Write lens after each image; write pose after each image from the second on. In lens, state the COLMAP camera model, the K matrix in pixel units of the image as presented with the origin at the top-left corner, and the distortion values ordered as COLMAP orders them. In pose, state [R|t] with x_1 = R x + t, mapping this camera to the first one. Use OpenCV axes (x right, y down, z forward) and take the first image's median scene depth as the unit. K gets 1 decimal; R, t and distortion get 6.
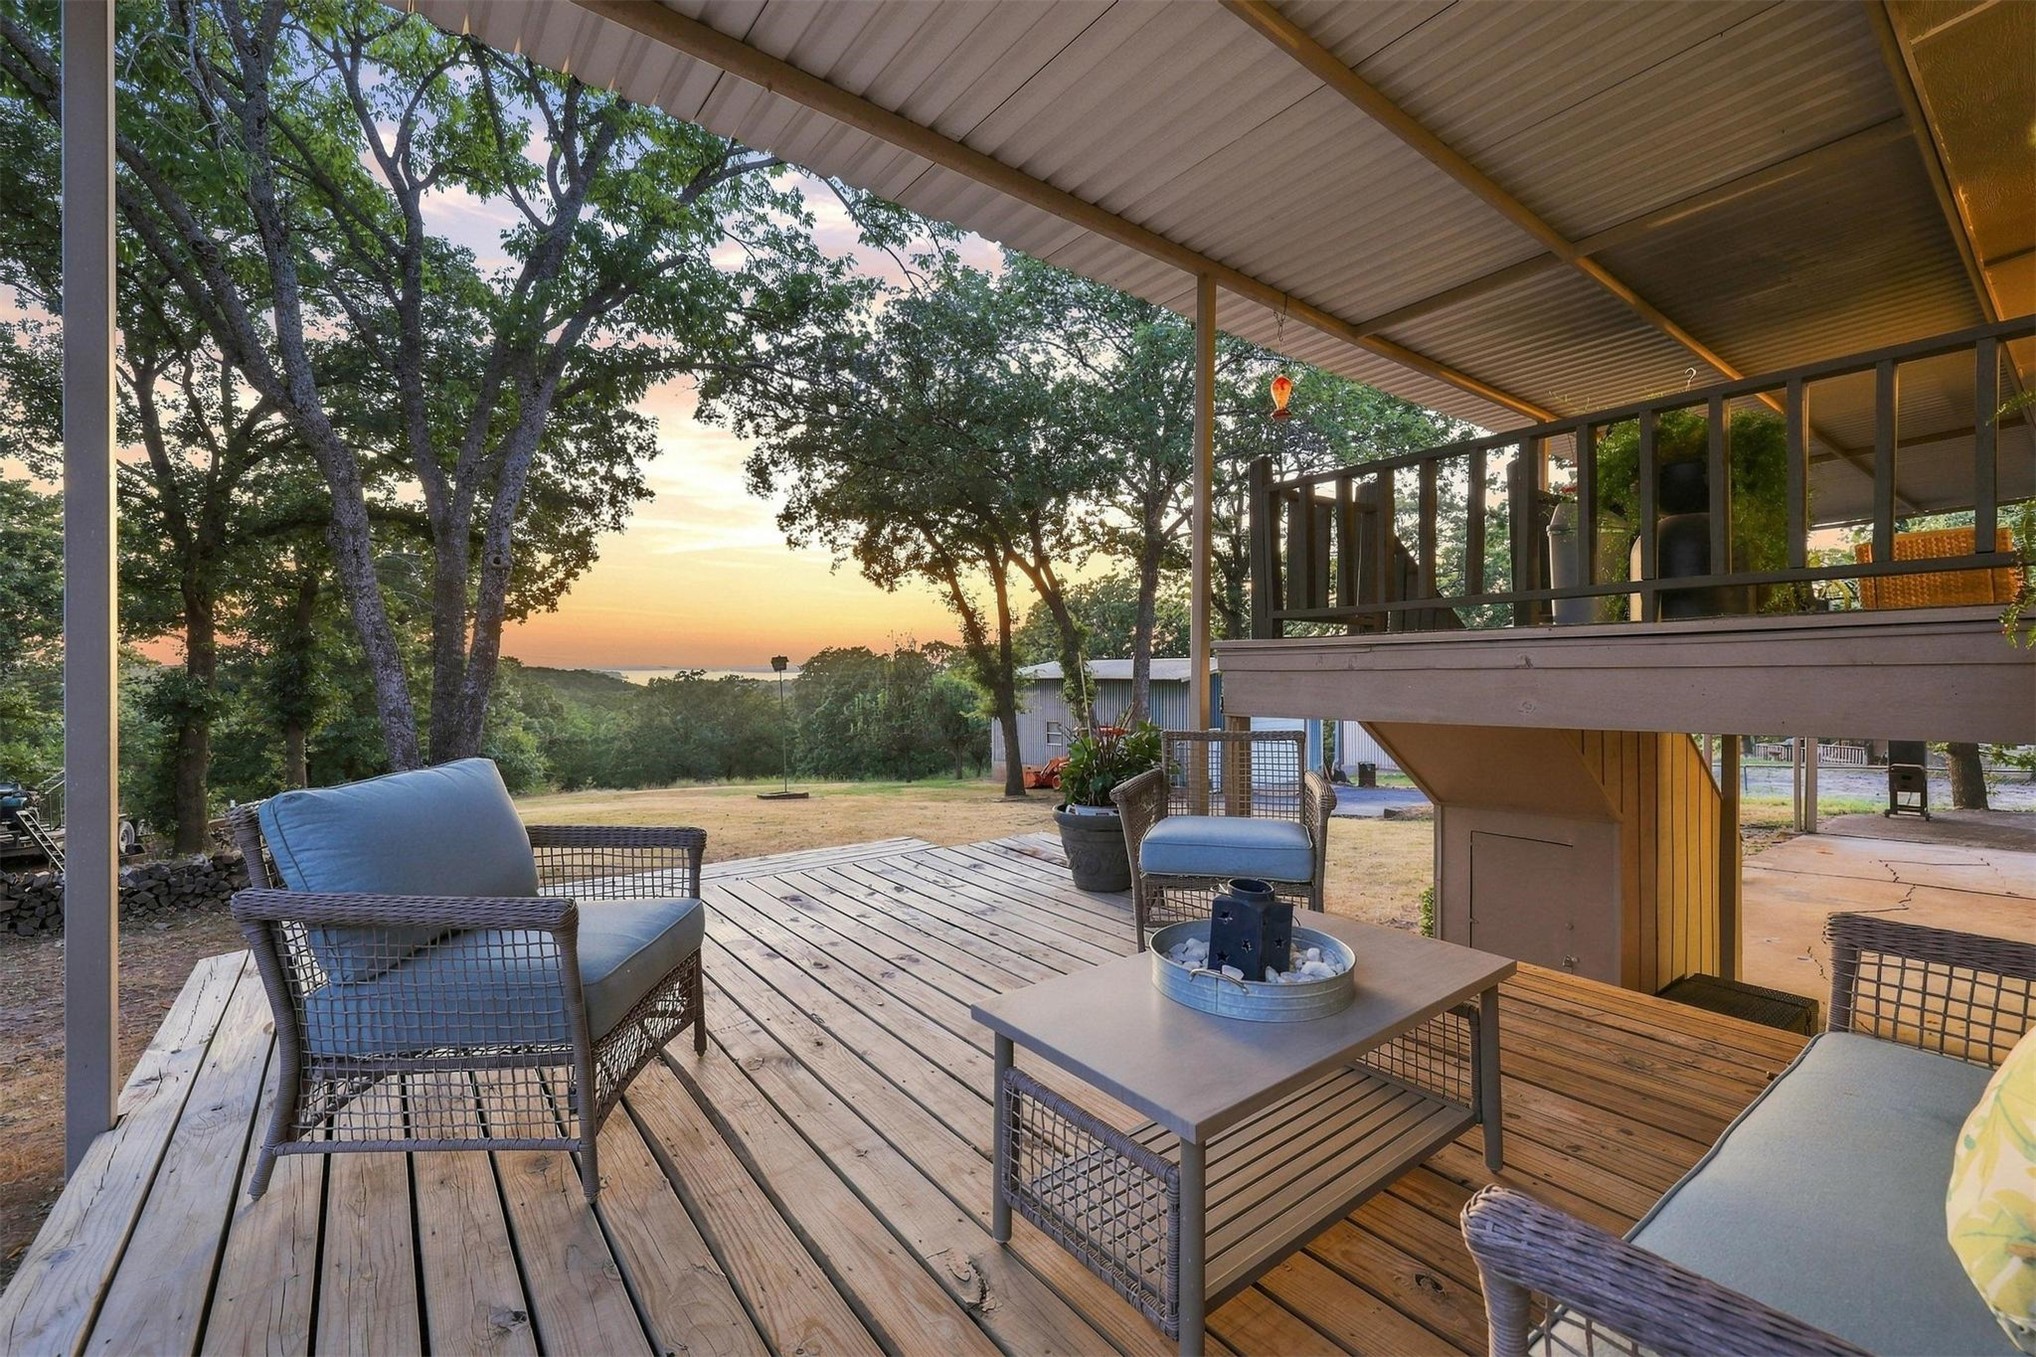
lens RADIAL K [[853.0, 0, 1021.4], [0, 853.0, 664.3], [0, 0, 1]] dist [0.020009, 0.000003]
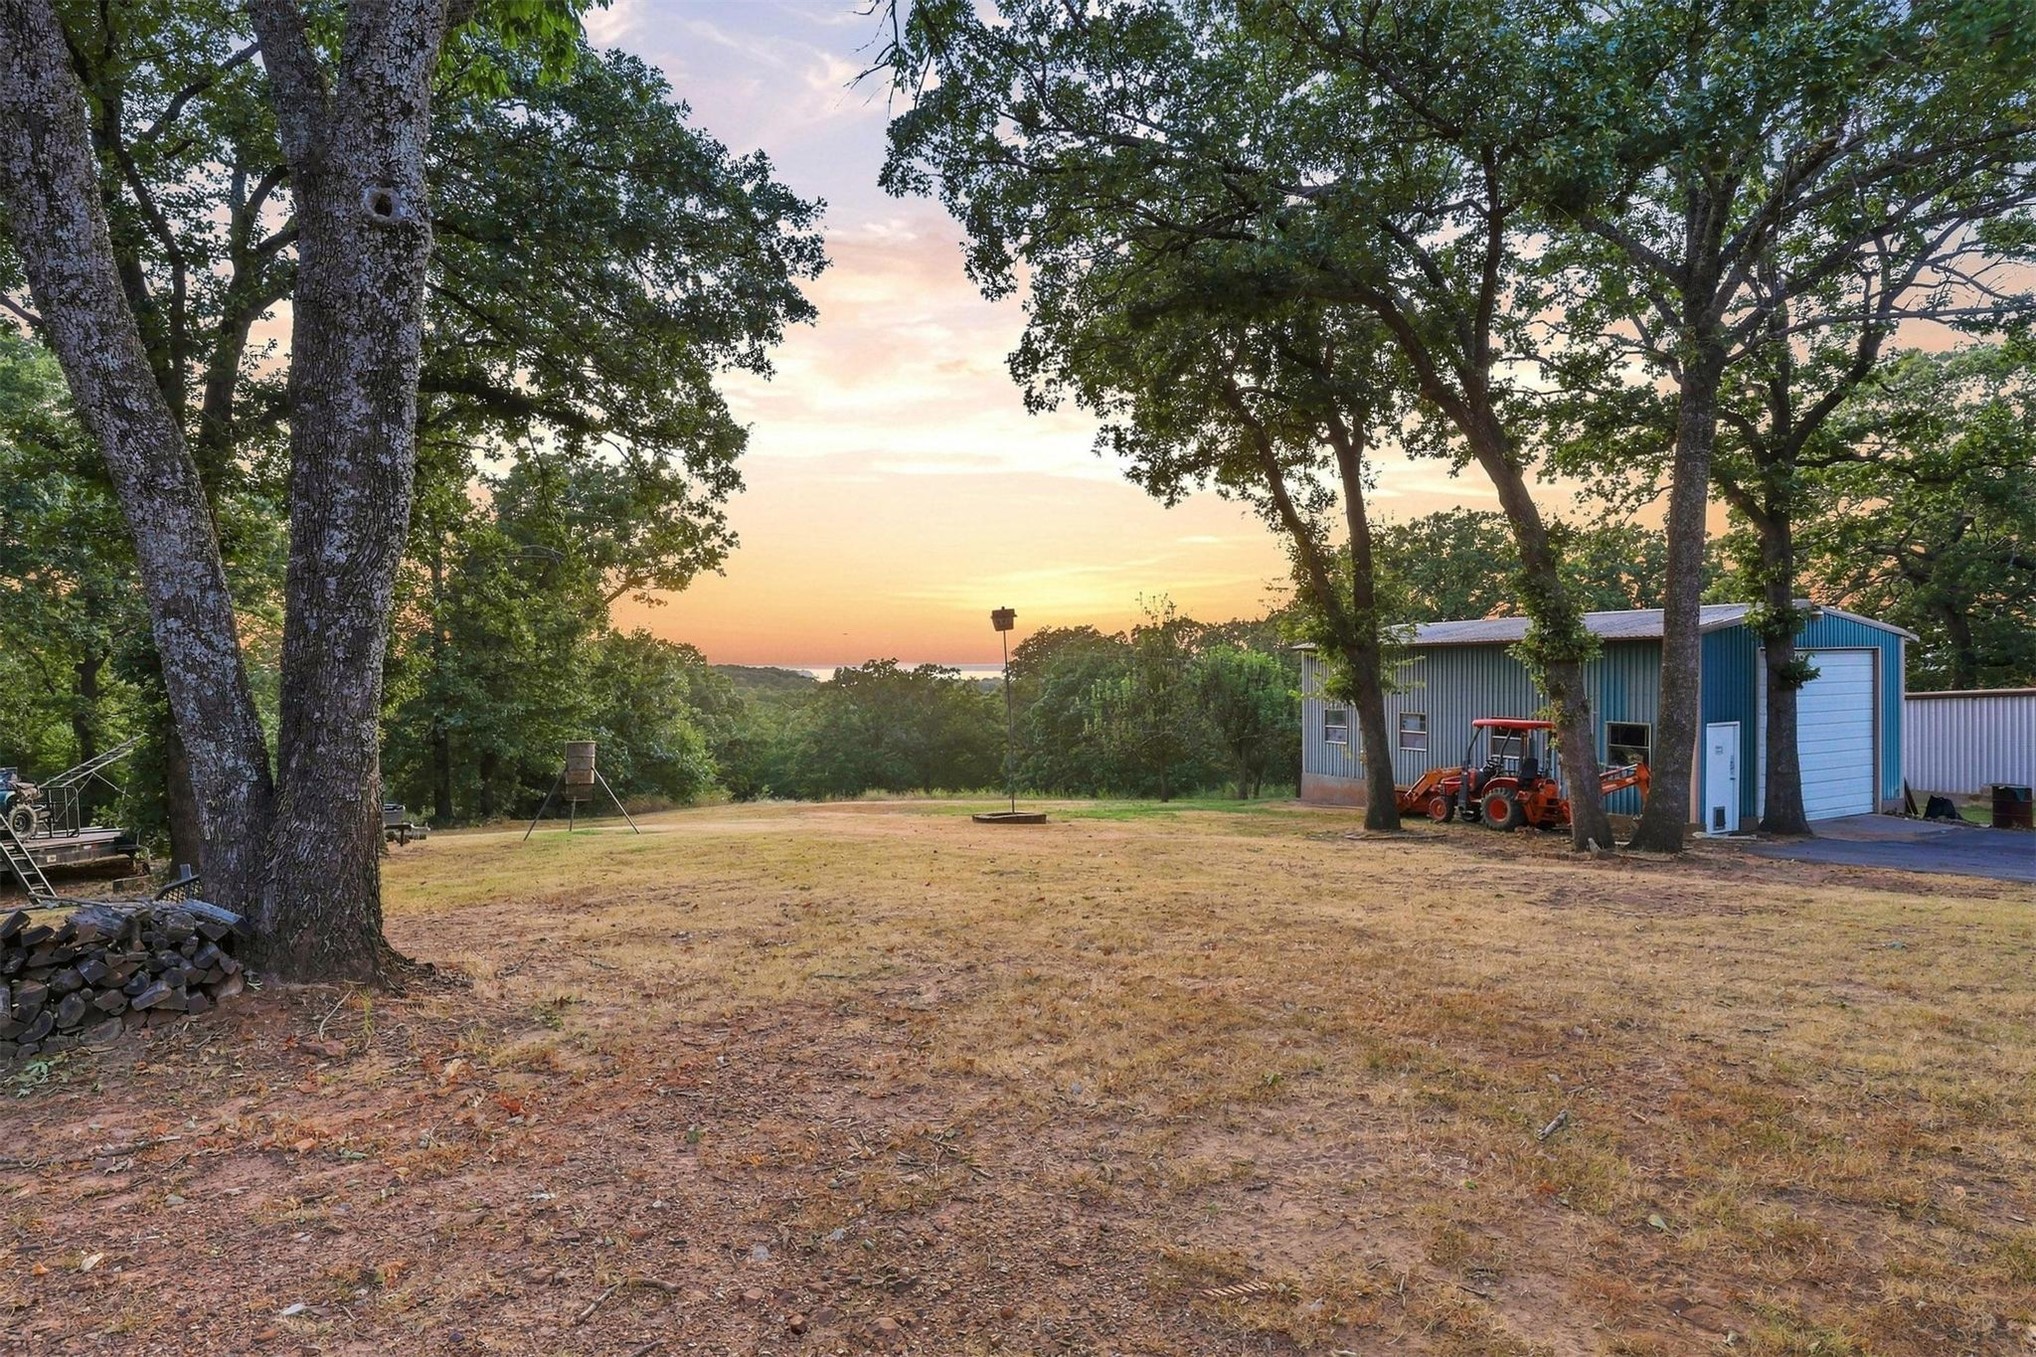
lens RADIAL K [[853.0, 0, 1021.4], [0, 853.0, 664.3], [0, 0, 1]] dist [0.020009, 0.000003]
pose [[0.977679, -0.008457, -0.209935, -0.130092], [0.004369, 0.999792, -0.019926, 0.047921], [0.210059, 0.018564, 0.977512, 0.353657]]
